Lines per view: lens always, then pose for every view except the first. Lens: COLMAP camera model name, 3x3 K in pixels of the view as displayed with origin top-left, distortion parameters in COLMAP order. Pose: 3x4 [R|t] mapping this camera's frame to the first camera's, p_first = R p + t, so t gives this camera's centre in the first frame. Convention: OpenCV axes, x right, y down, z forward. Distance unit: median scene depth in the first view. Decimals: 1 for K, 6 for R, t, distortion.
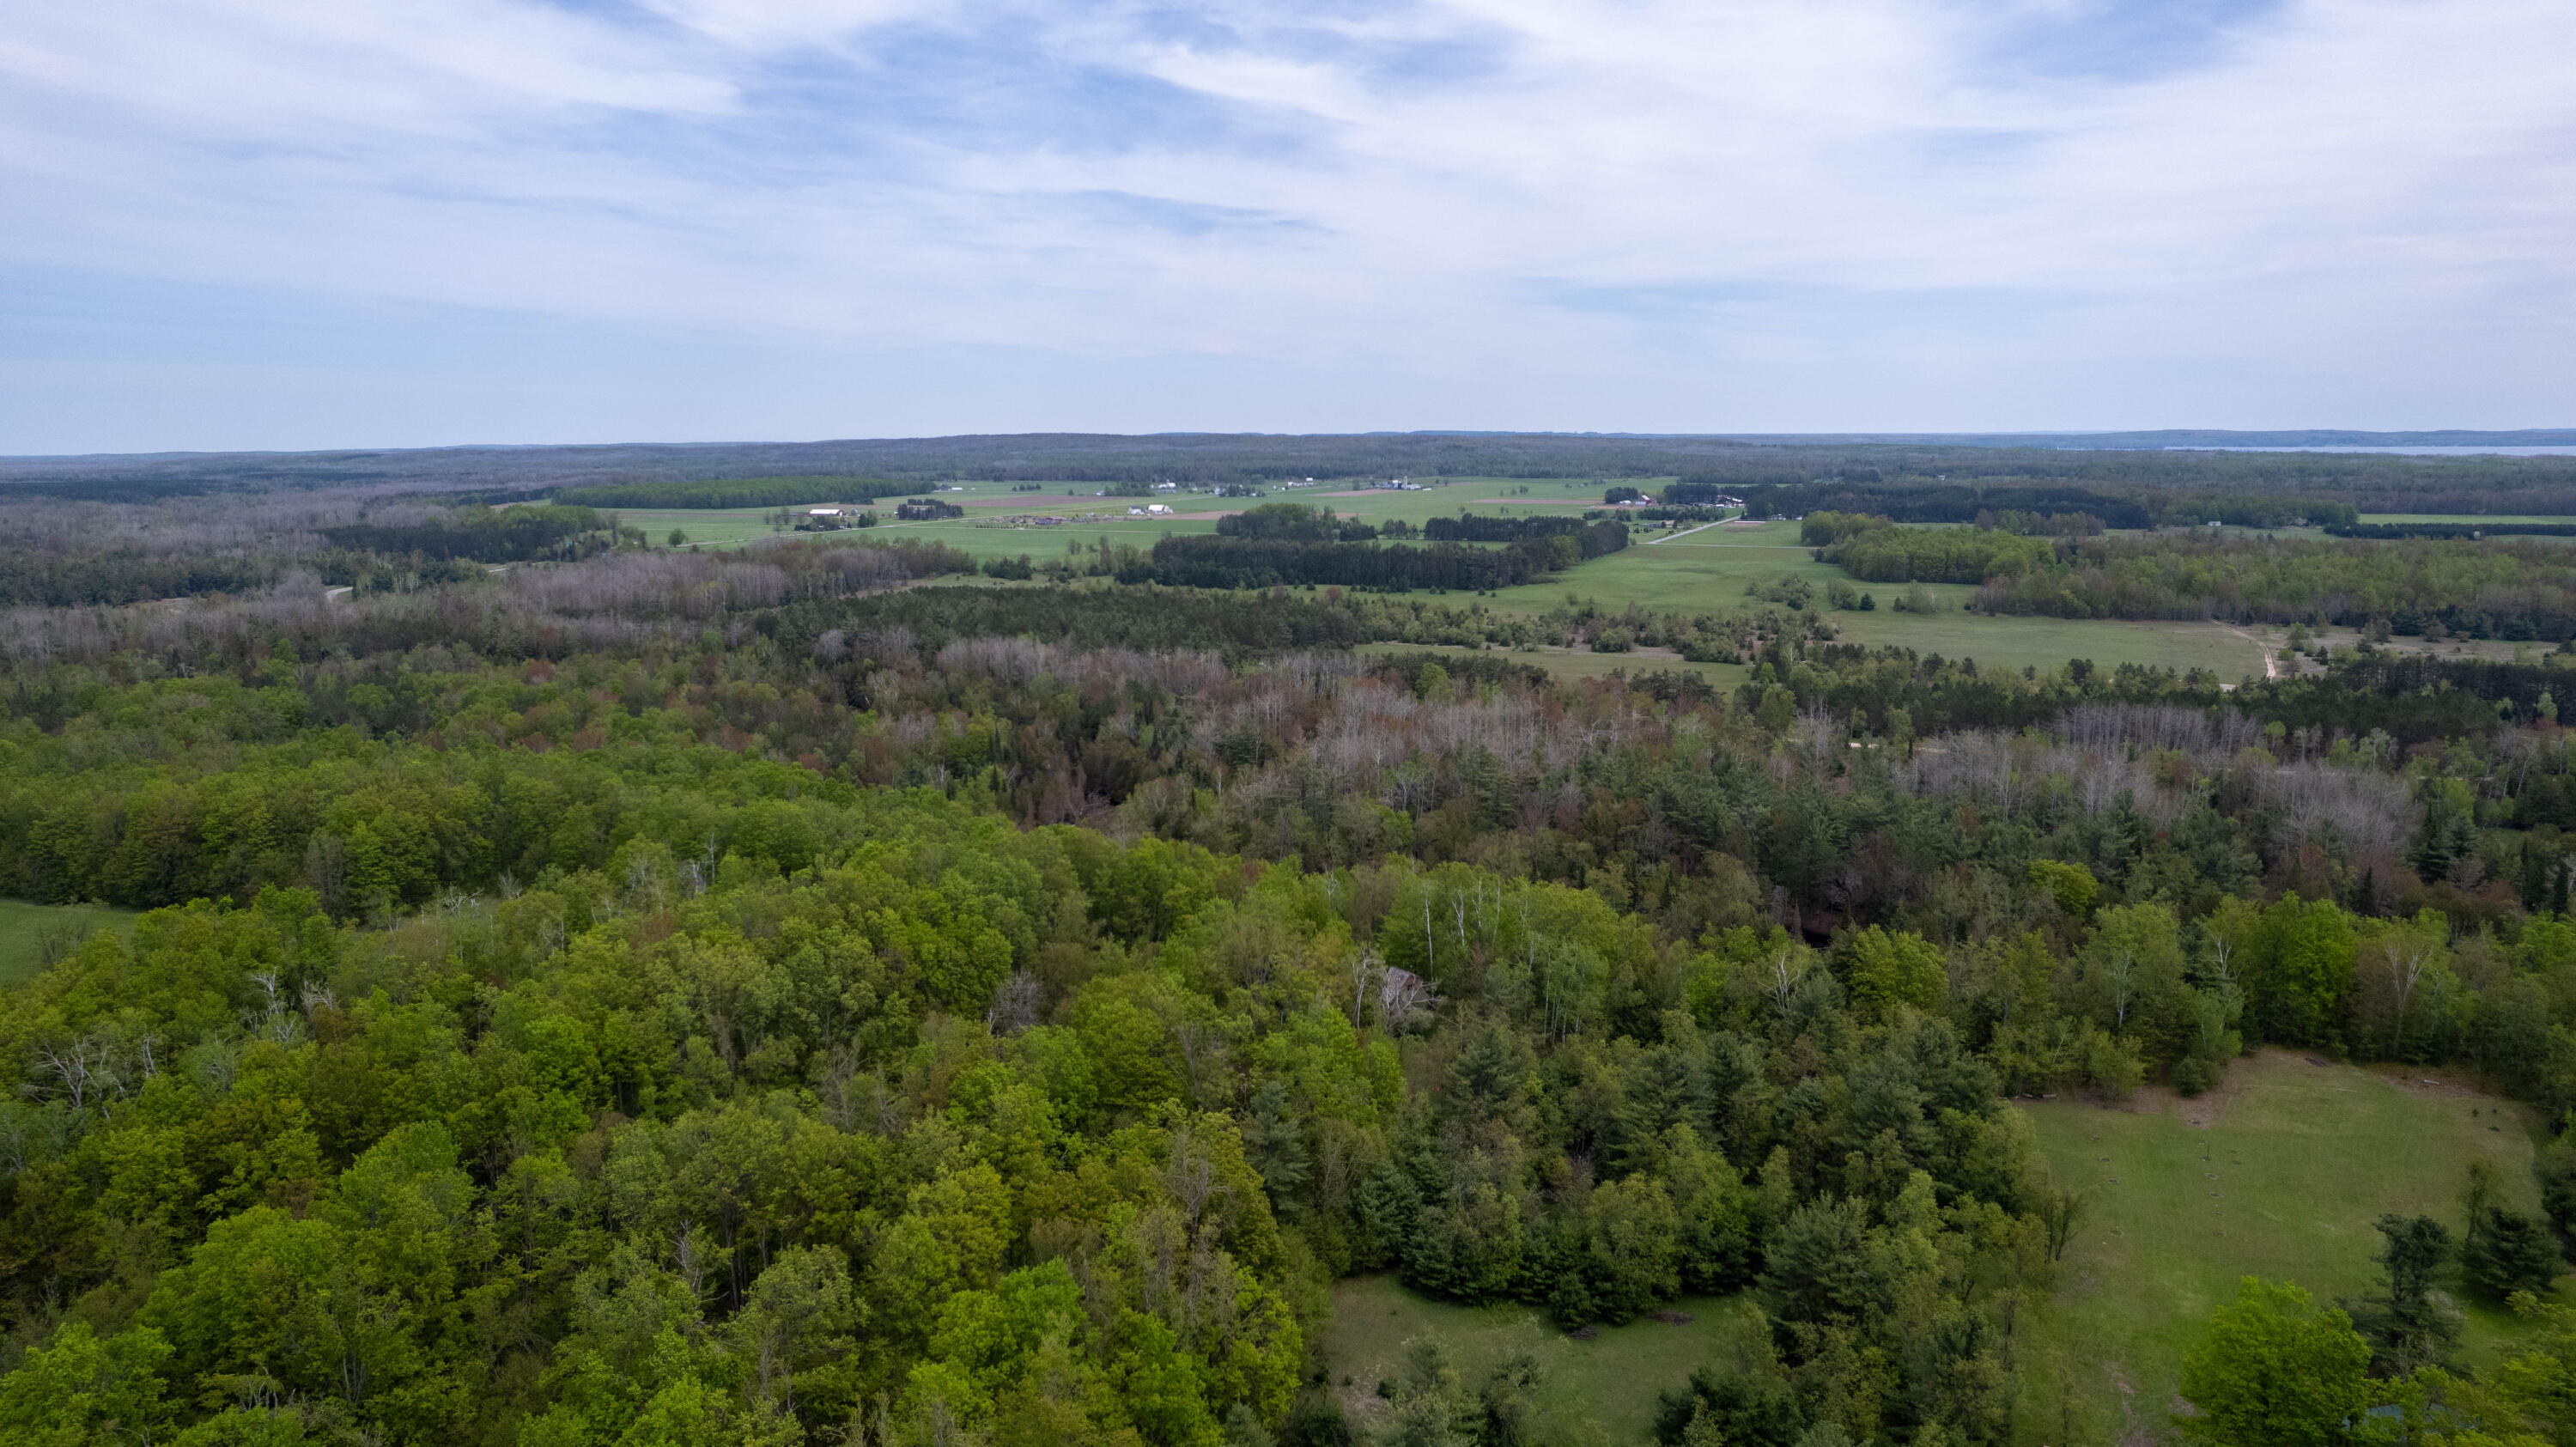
lens RADIAL K [[1641.9, 0, 1291.6], [0, 1641.9, 691.3], [0, 0, 1]] dist [-0.081899, 0.067252]
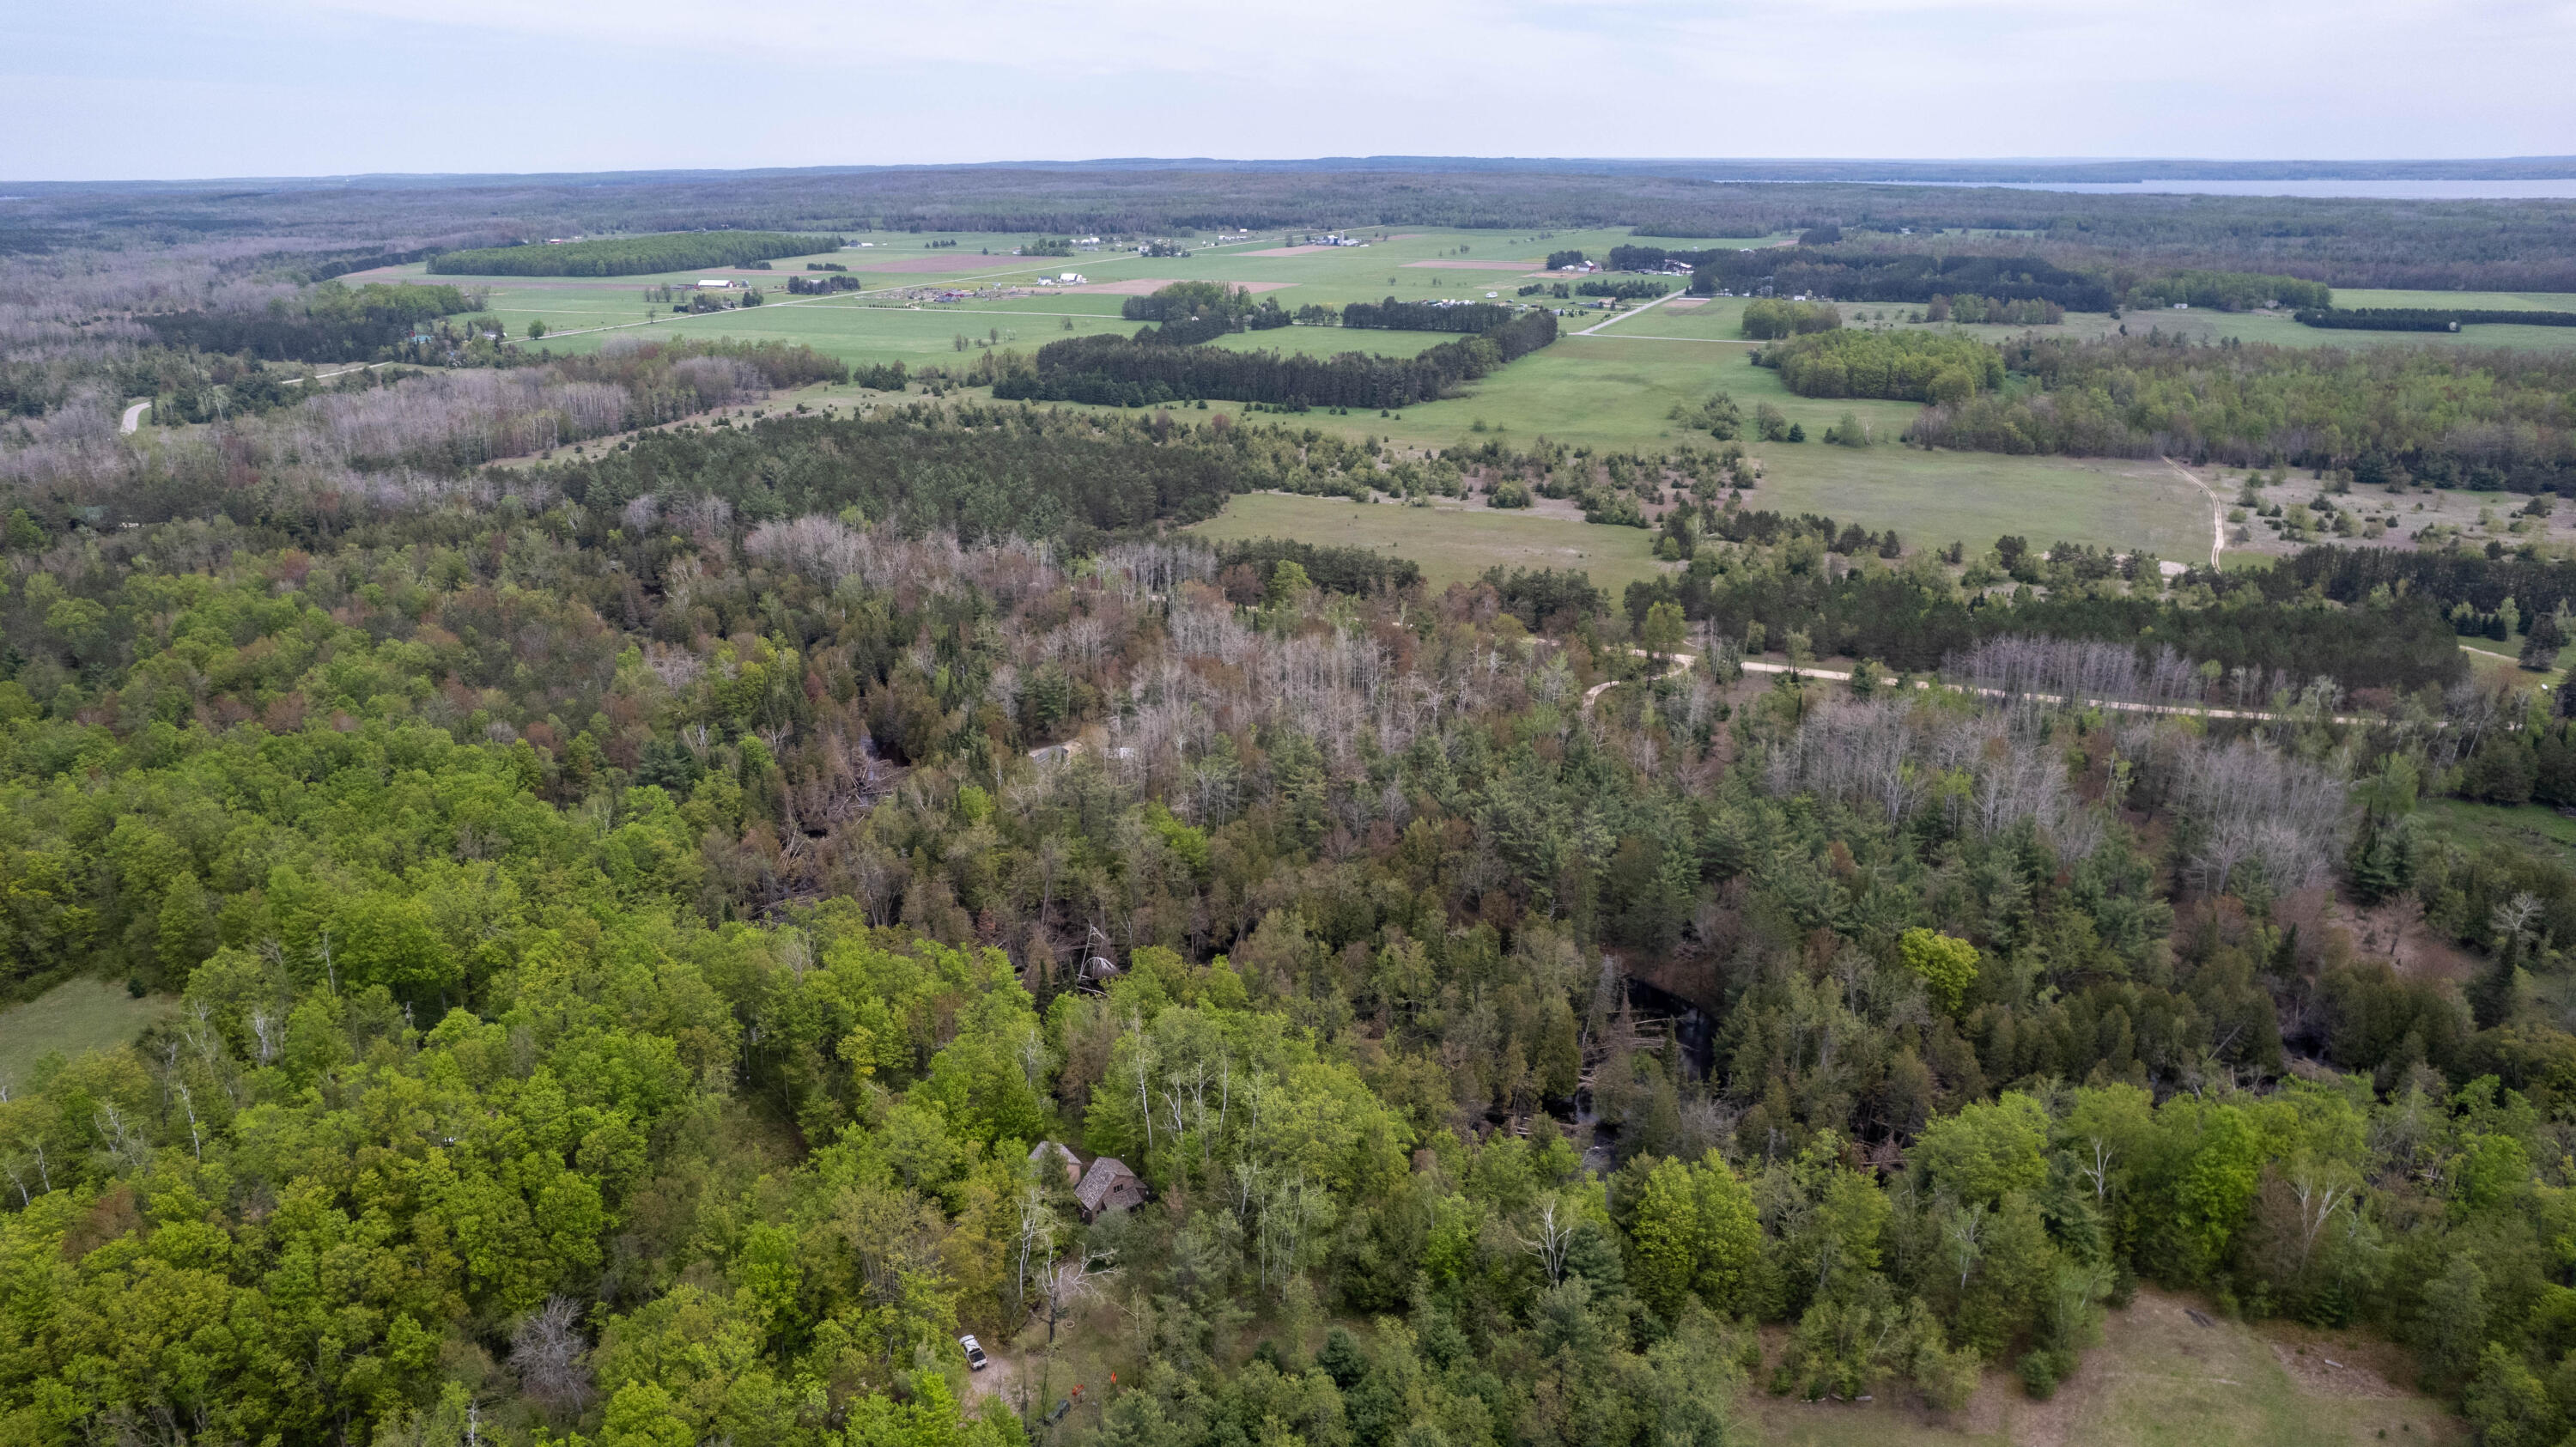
lens RADIAL K [[1641.9, 0, 1288.0], [0, 1641.9, 719.9], [0, 0, 1]] dist [-0.081899, 0.067252]
pose [[0.999680, -0.005056, 0.024779, 0.046554], [0.000611, 0.984354, 0.176201, -0.065359], [-0.025283, -0.176129, 0.984042, 0.077588]]
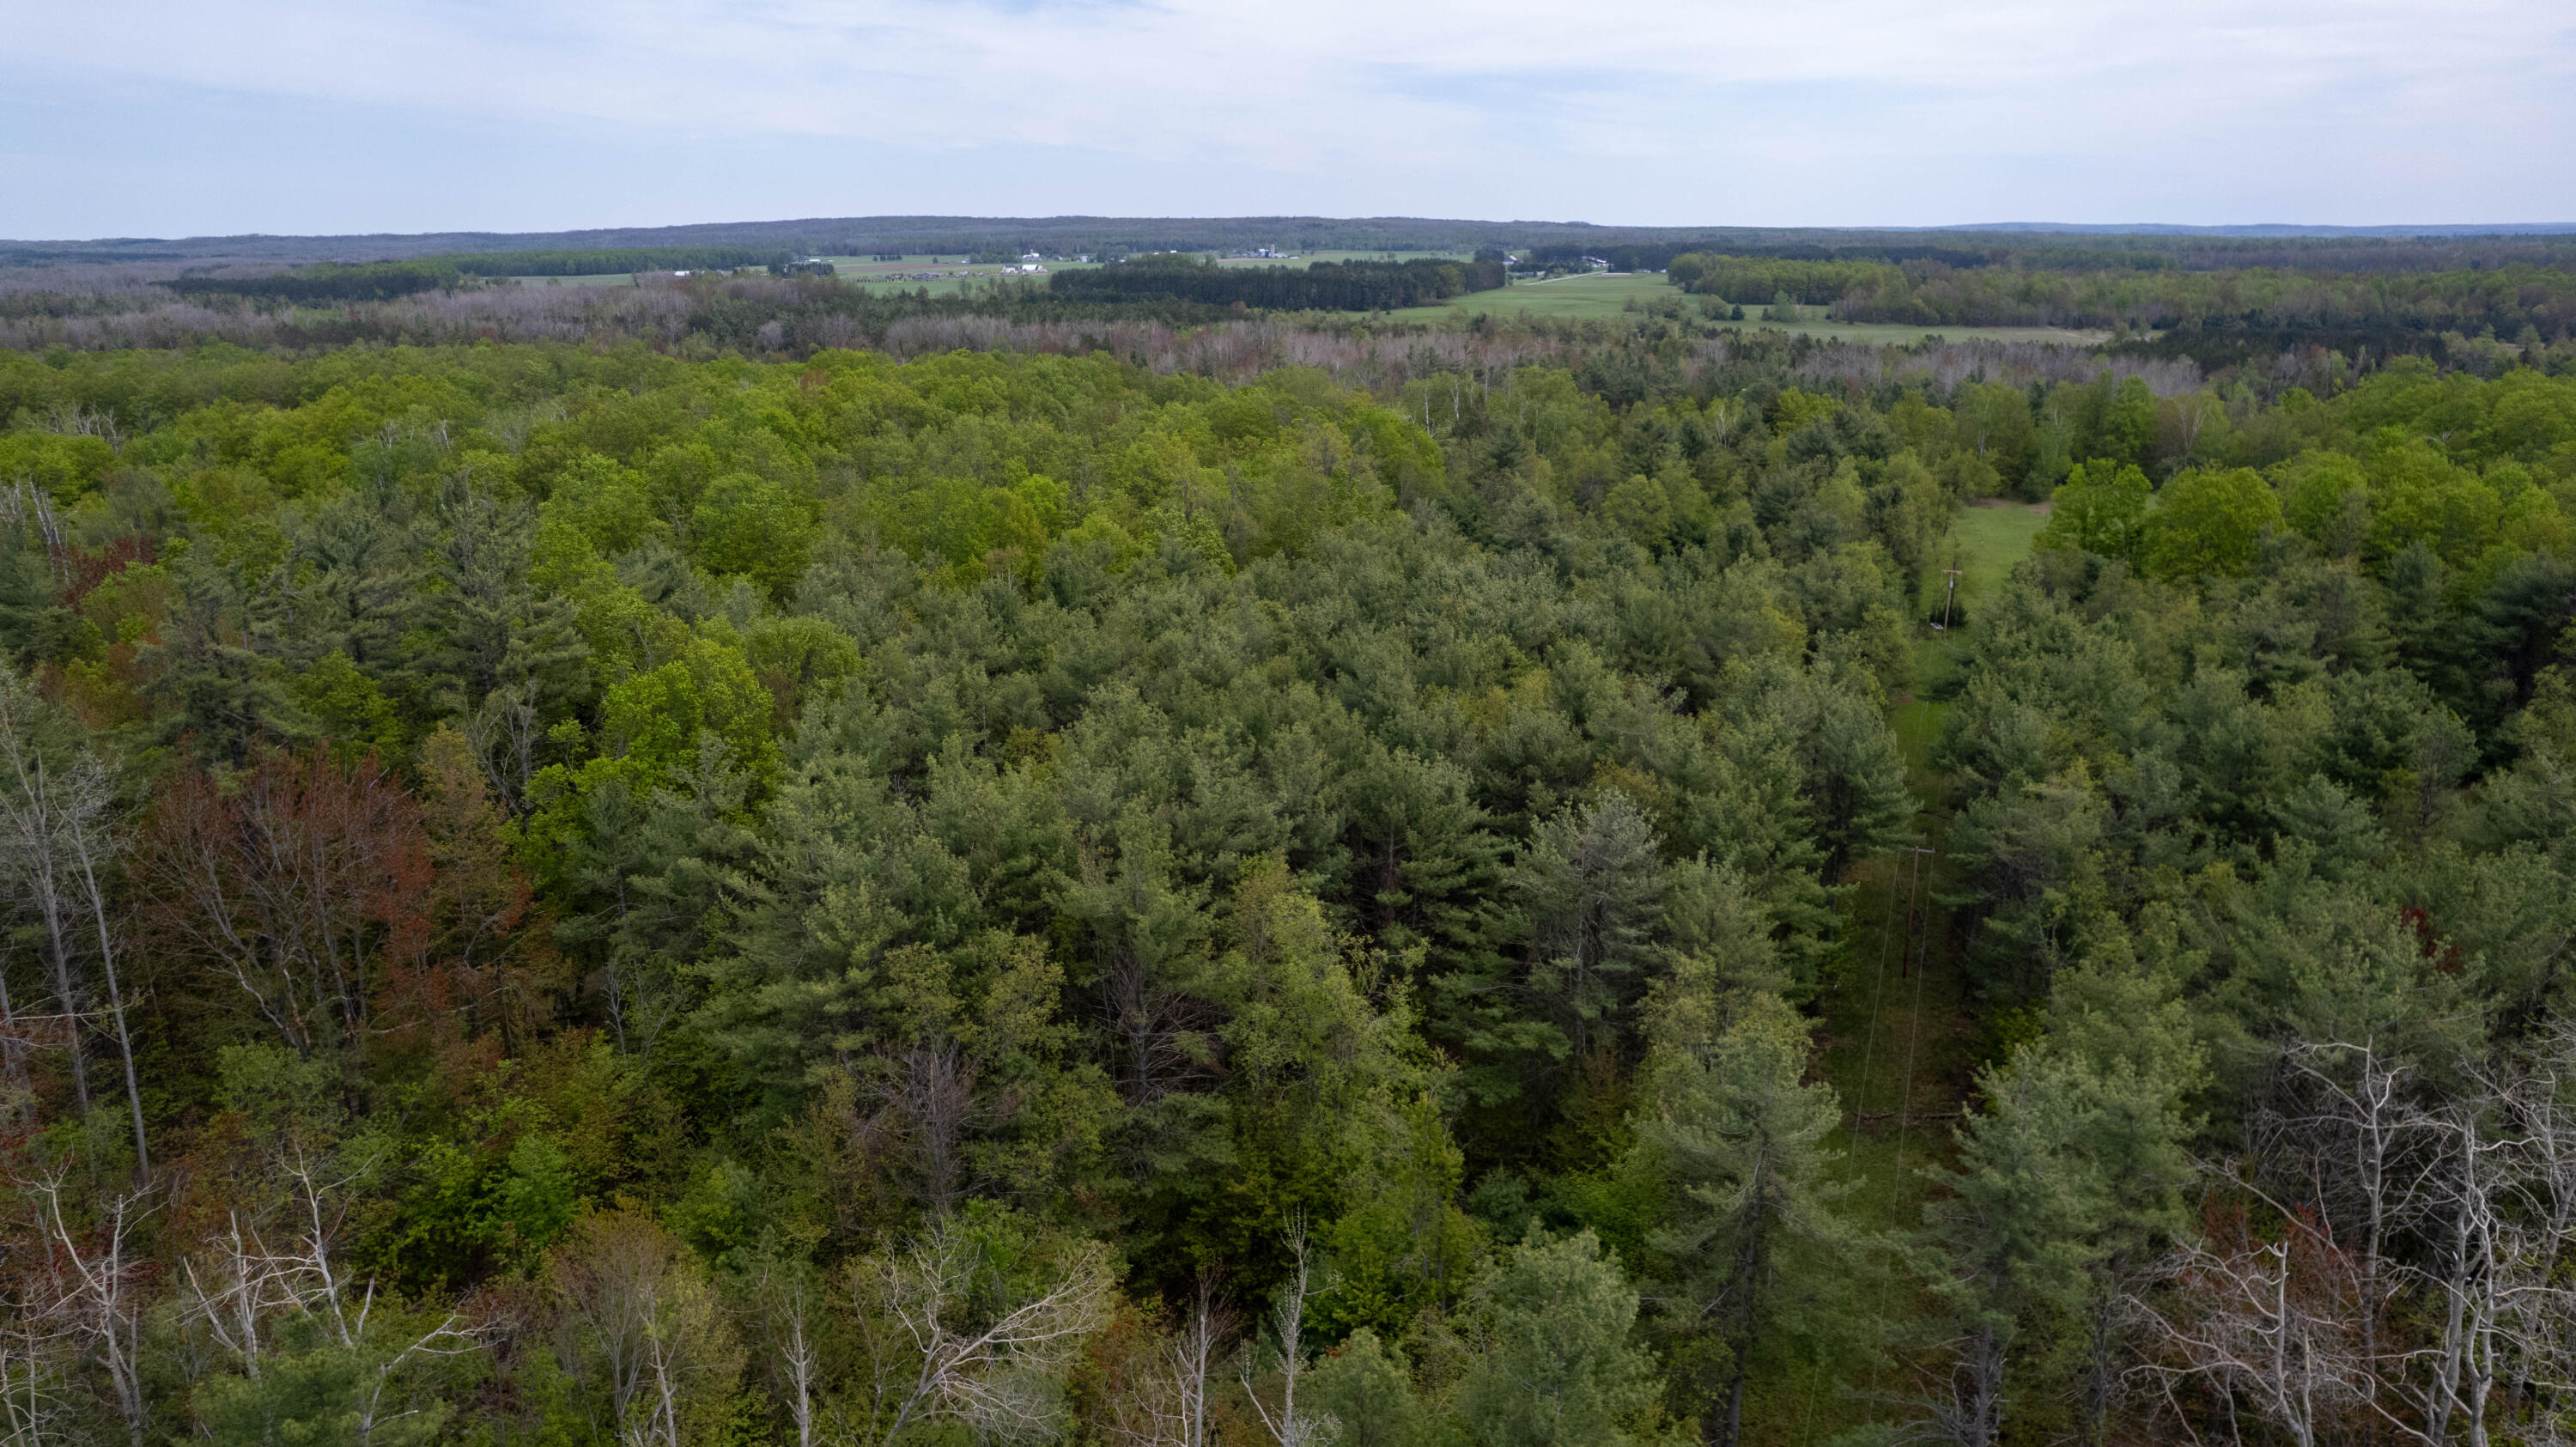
lens RADIAL K [[1641.9, 0, 1300.8], [0, 1641.9, 722.9], [0, 0, 1]] dist [-0.081899, 0.067252]
pose [[0.995384, -0.028818, 0.091549, -0.043052], [0.015937, 0.990244, 0.138428, 0.068636], [-0.094645, -0.136329, 0.986132, -0.071723]]
